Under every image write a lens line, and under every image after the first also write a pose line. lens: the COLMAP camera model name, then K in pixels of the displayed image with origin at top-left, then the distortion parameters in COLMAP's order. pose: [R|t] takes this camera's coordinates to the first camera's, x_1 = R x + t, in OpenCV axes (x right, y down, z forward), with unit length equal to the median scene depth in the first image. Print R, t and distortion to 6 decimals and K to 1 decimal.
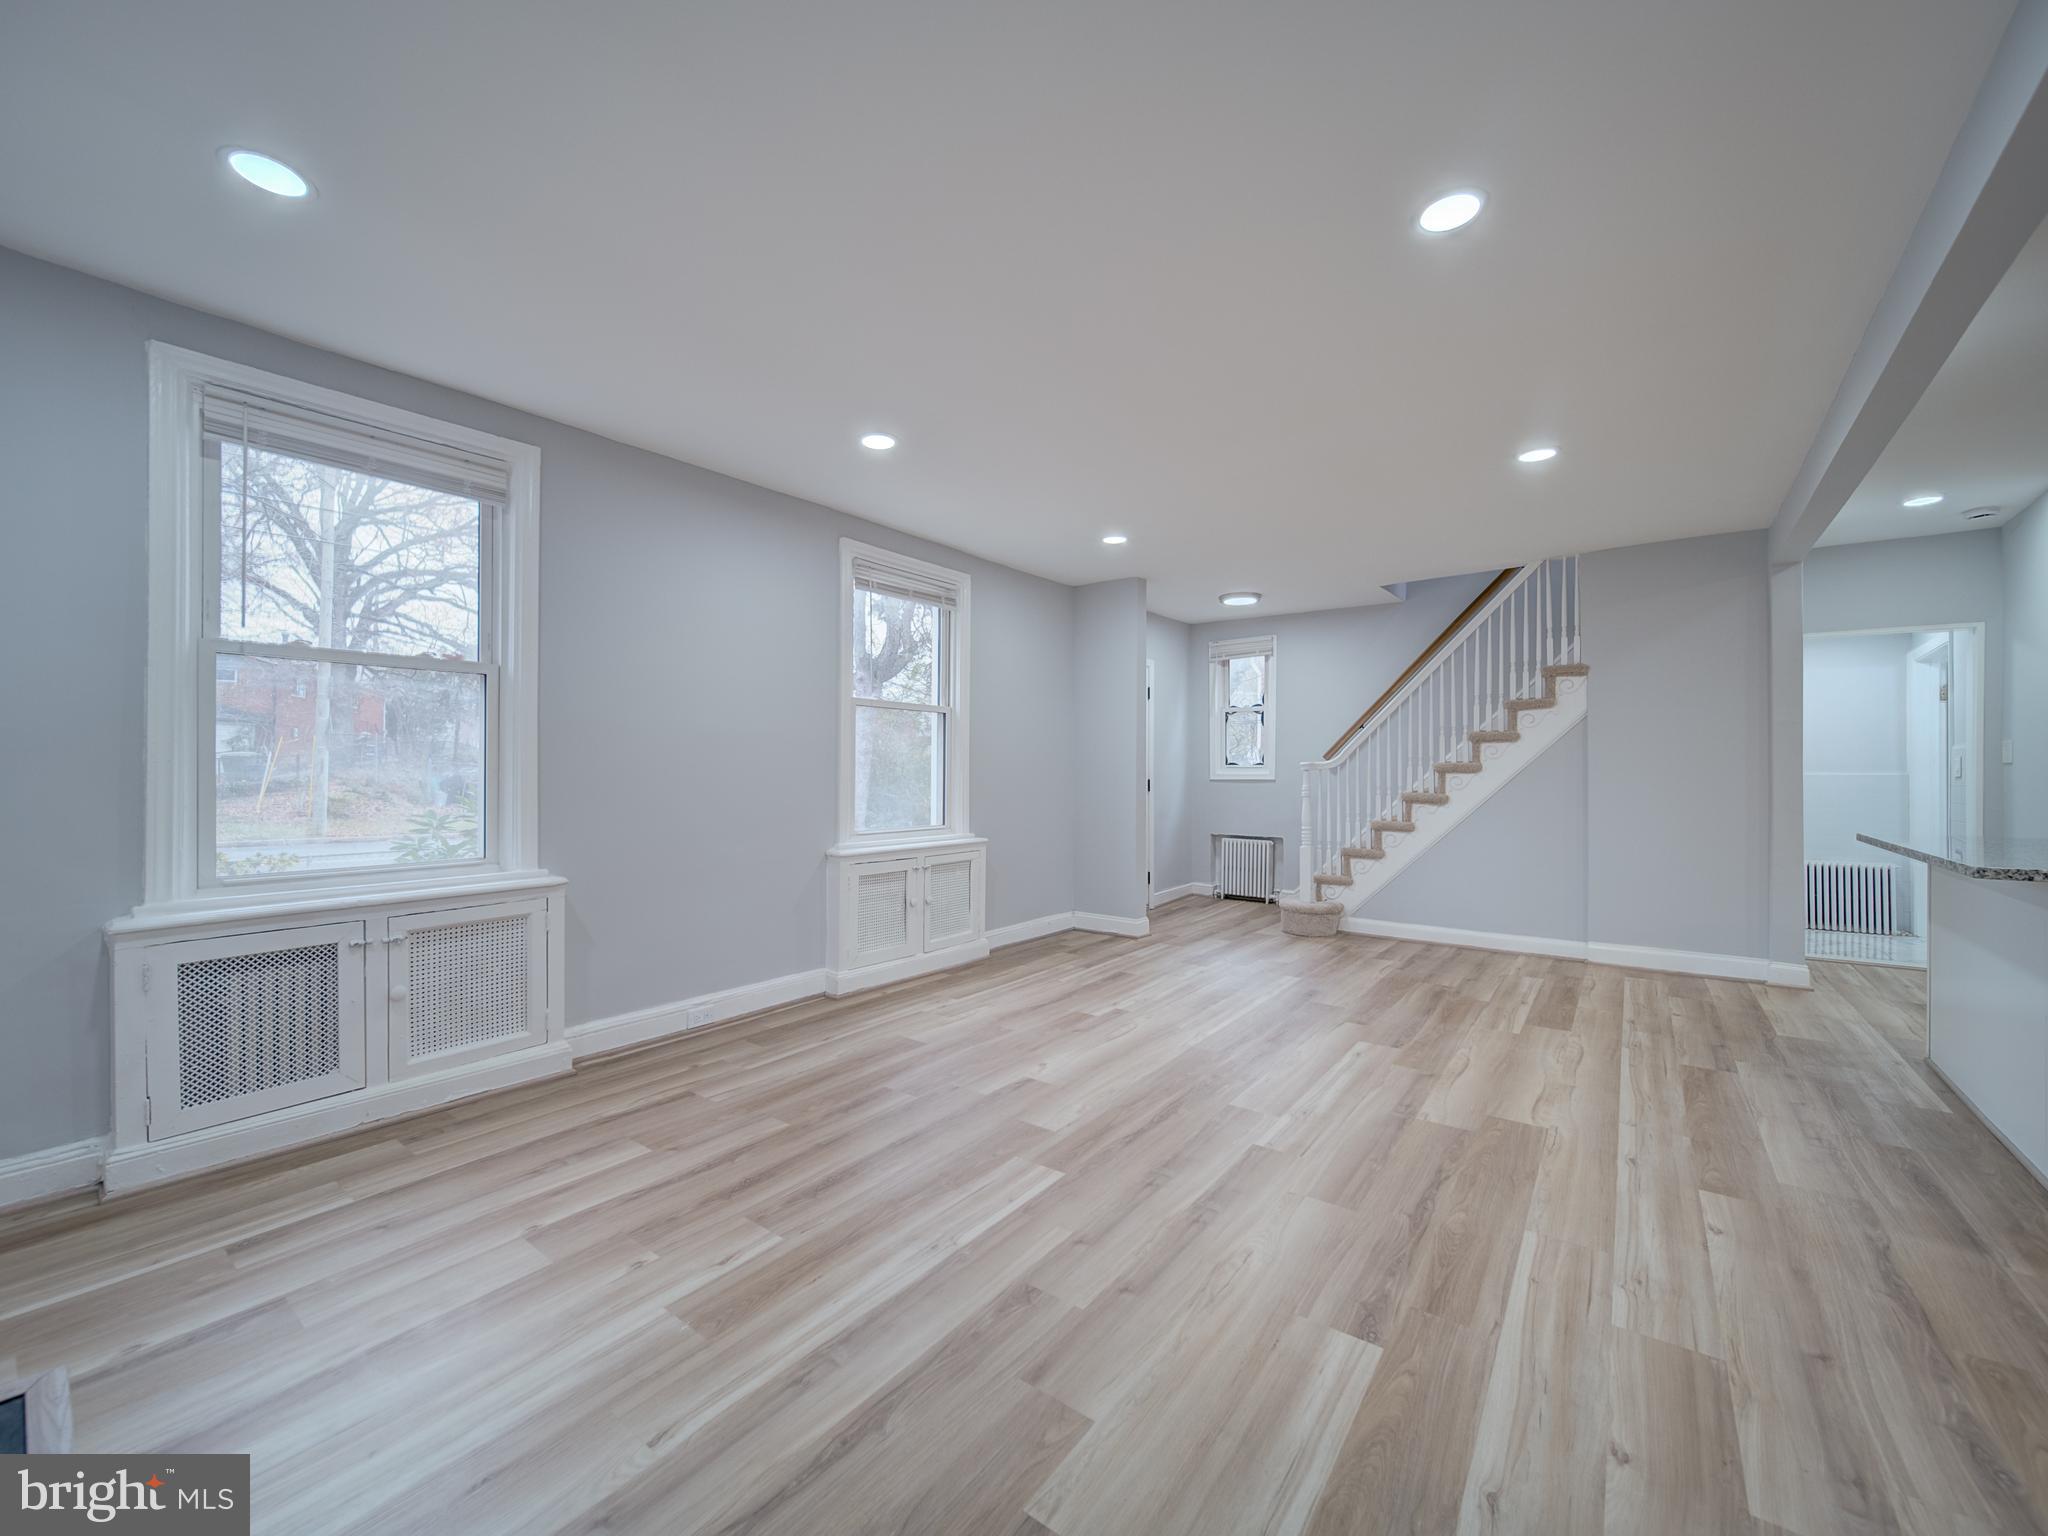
lens RADIAL K [[804.8, 0, 1028.3], [0, 804.8, 772.1], [0, 0, 1]] dist [-0.000344, -0.000927]
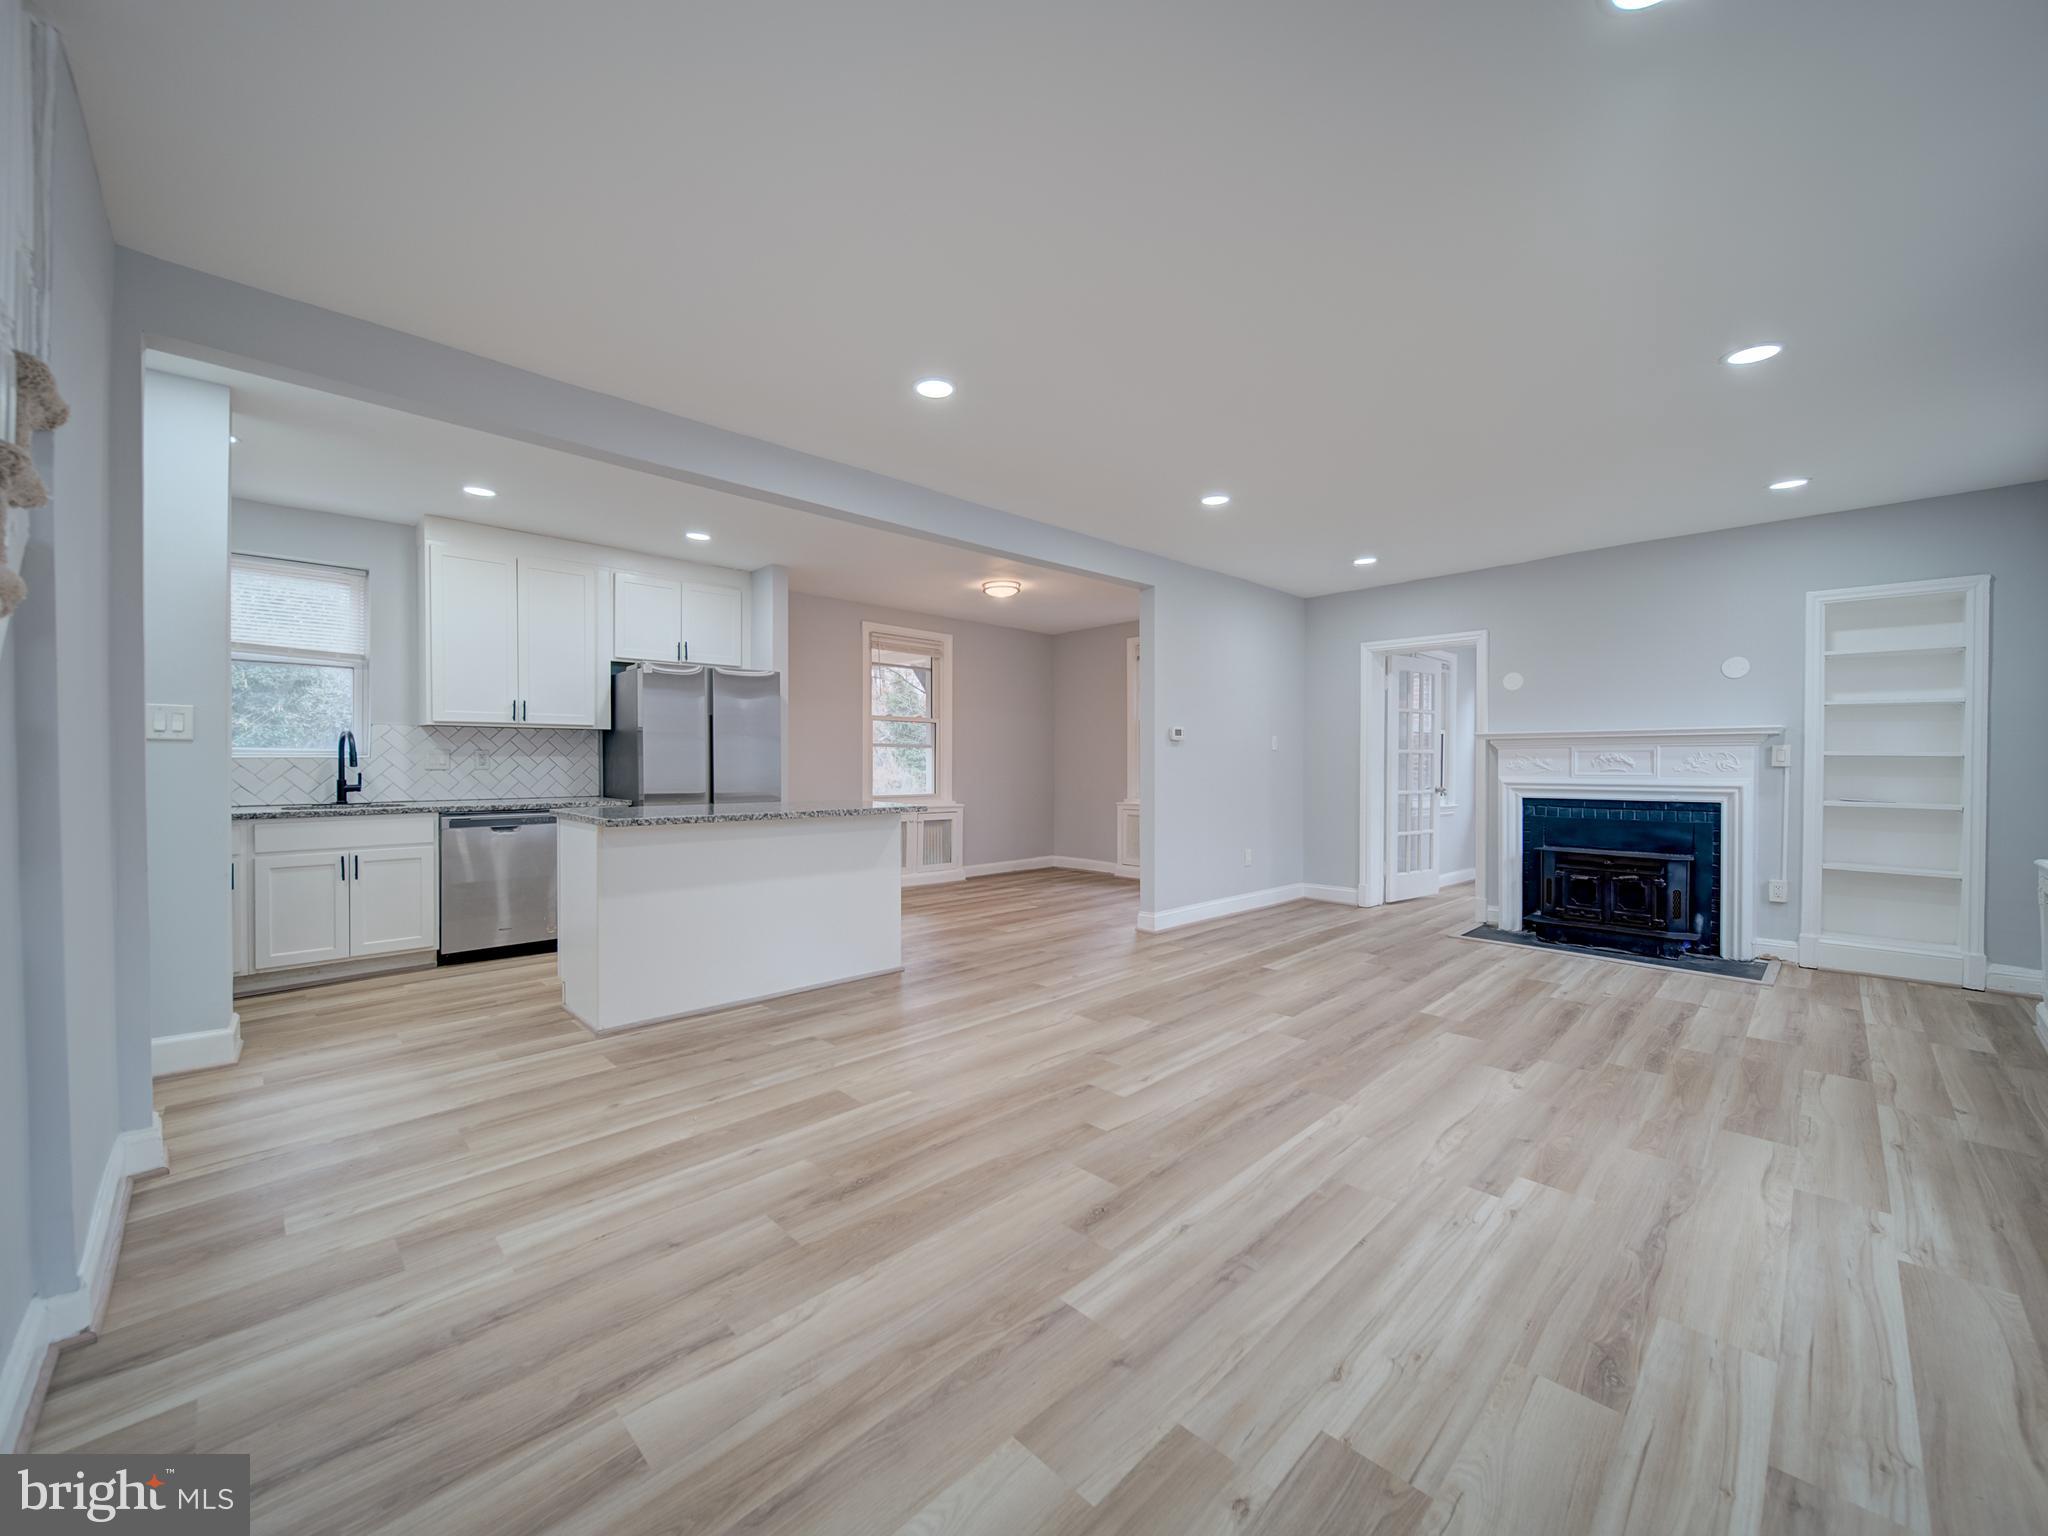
lens RADIAL K [[804.8, 0, 1028.3], [0, 804.8, 772.1], [0, 0, 1]] dist [-0.000344, -0.000927]
pose [[-0.990065, -0.008025, 0.140379, 0.486261], [-0.006461, 0.999912, 0.011597, 0.008315], [-0.140460, 0.010575, -0.990030, 2.198520]]
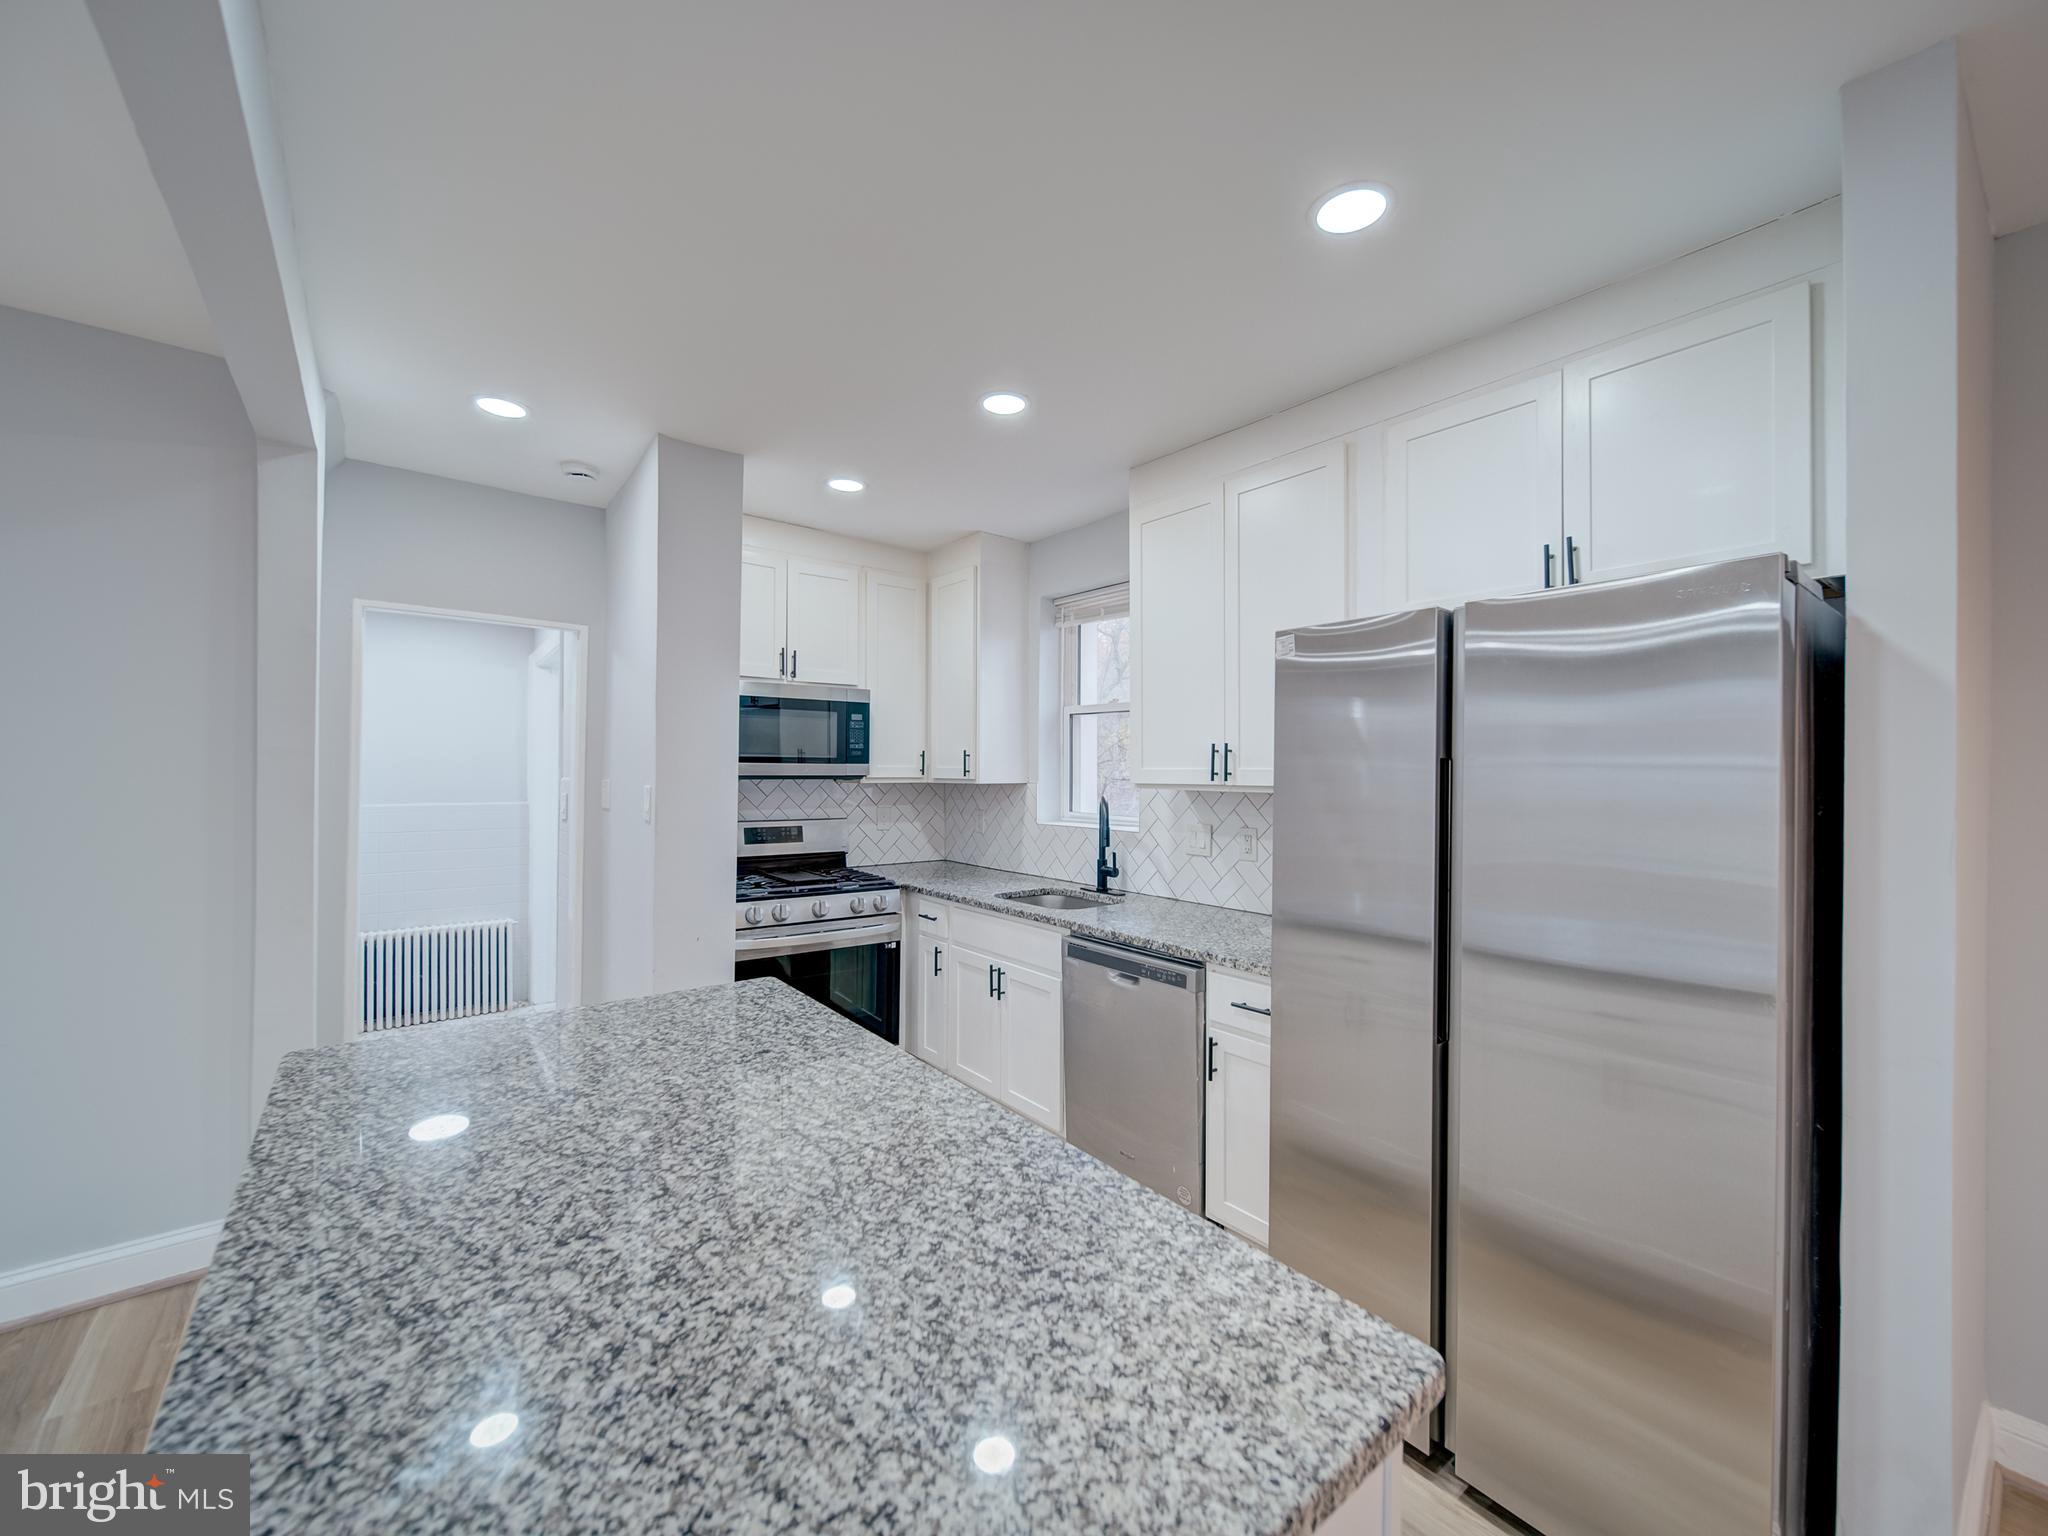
lens RADIAL K [[804.0, 0, 1029.3], [0, 804.0, 770.3], [0, 0, 1]] dist [0.000768, -0.002444]
pose [[0.235270, -0.001967, 0.971928, 0.851628], [-0.013045, 0.999901, 0.005181, -0.089115], [-0.971843, -0.013898, 0.235221, 0.626376]]
